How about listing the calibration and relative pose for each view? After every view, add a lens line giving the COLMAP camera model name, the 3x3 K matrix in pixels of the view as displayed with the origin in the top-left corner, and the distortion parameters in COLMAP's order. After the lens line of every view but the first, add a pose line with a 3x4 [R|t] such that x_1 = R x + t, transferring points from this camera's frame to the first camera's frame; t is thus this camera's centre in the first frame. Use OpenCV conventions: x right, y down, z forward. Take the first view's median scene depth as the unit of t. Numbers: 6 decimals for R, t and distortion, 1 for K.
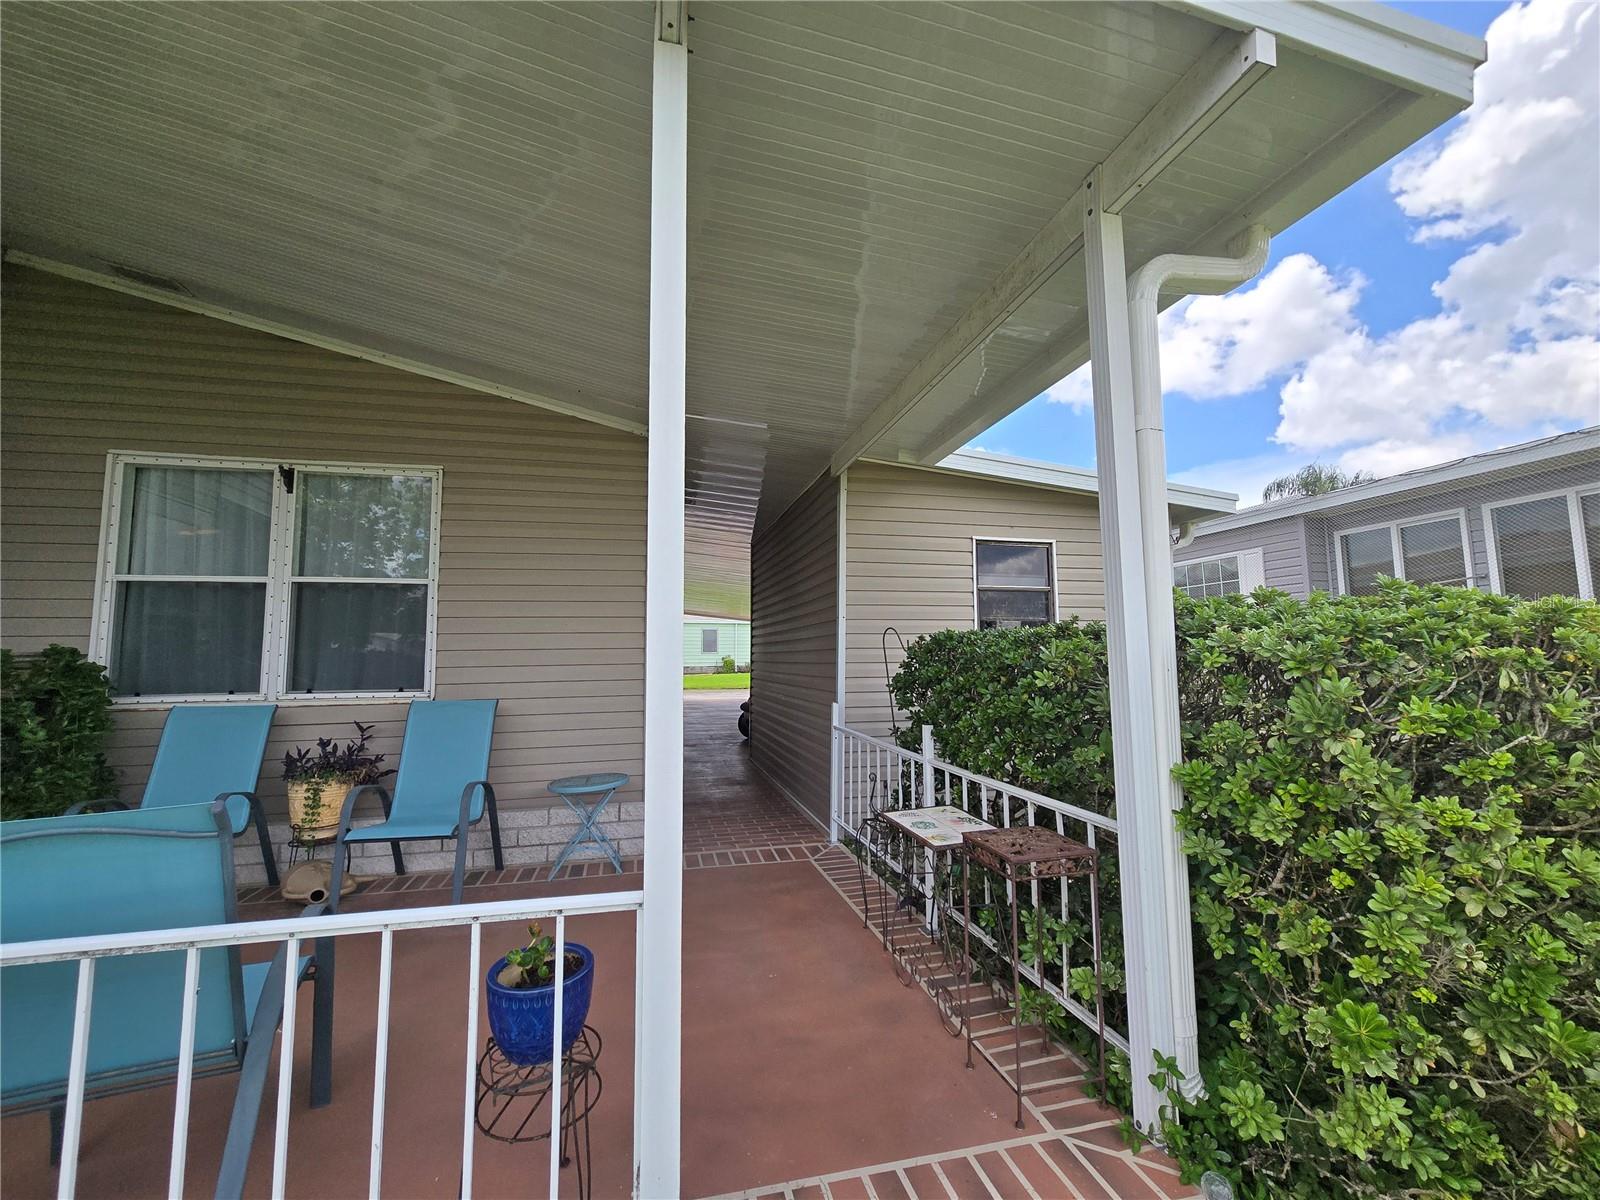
lens RADIAL K [[651.5, 0, 800.0], [0, 651.5, 600.0], [0, 0, 1]] dist [0.001516, -0.000108]
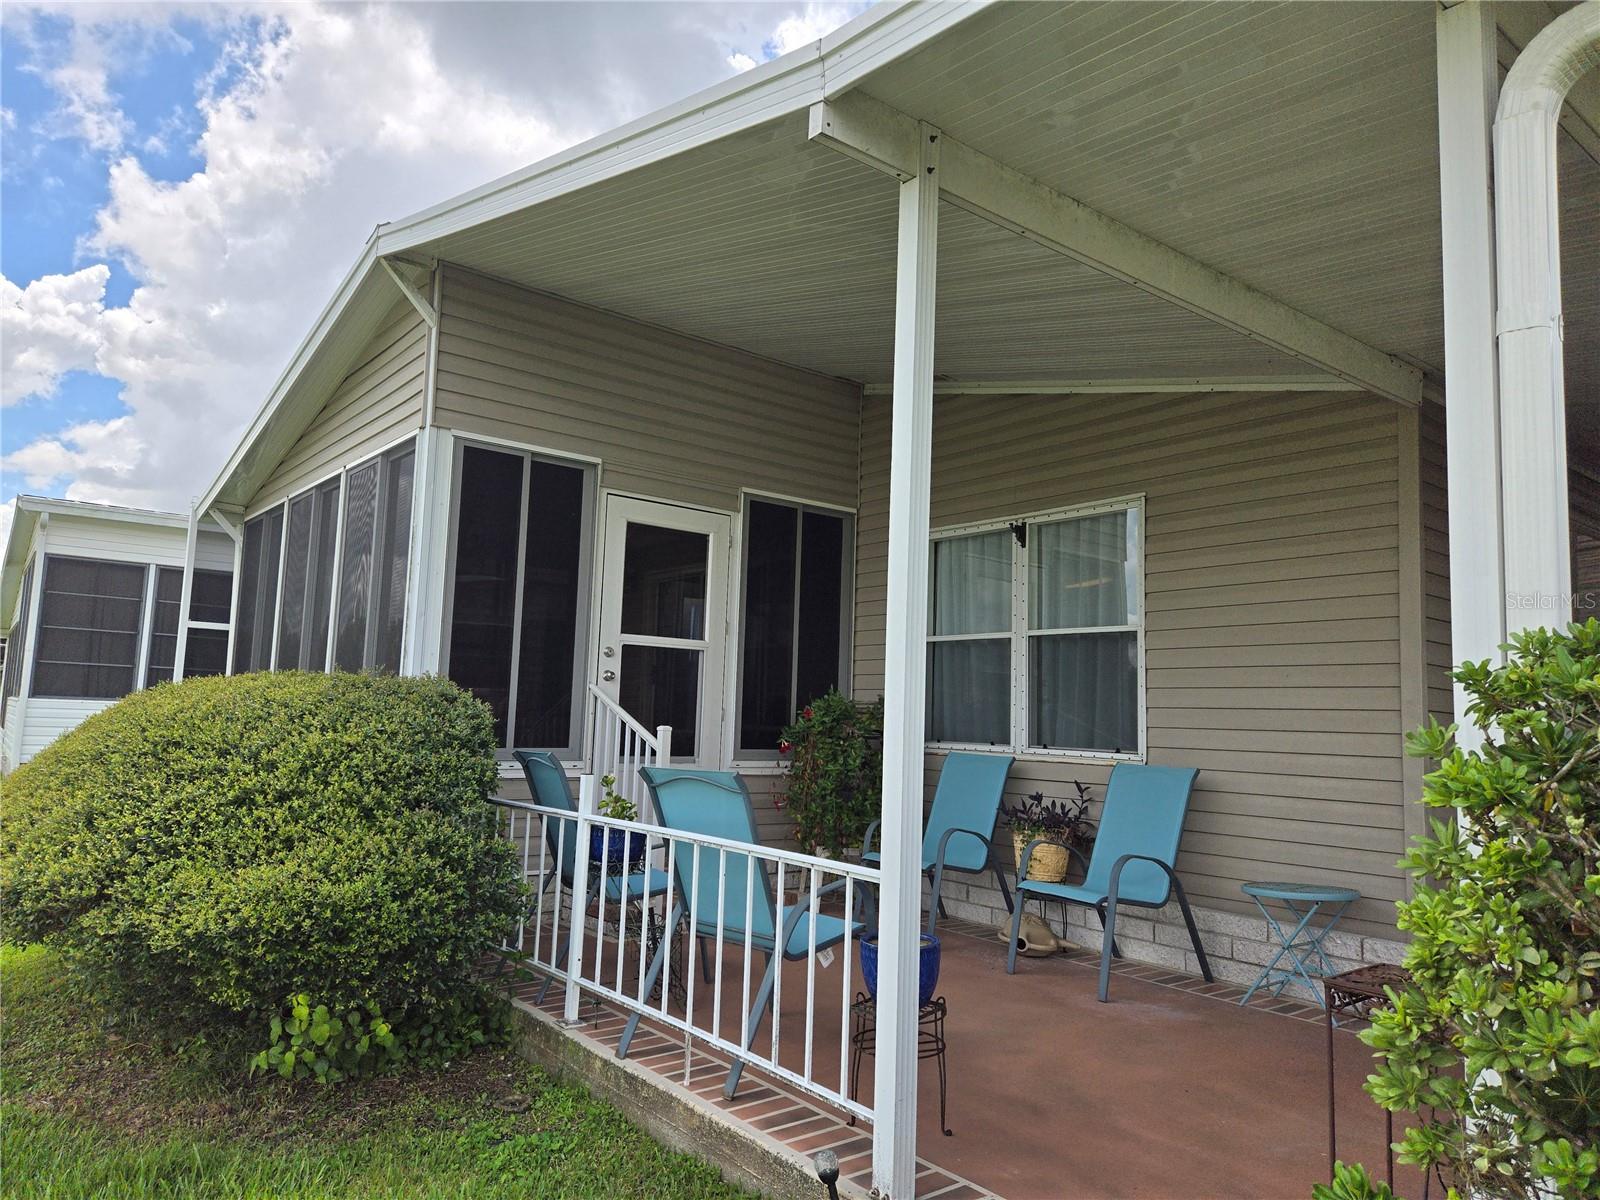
lens RADIAL K [[1061.1, 0, 800.0], [0, 1061.1, 600.0], [0, 0, 1]] dist [0.084064, -0.073853]
pose [[0.439864, -0.075994, -0.894843, 0.529717], [0.045222, 0.997024, -0.062442, 0.003658], [0.896925, -0.013001, 0.441991, -0.035819]]
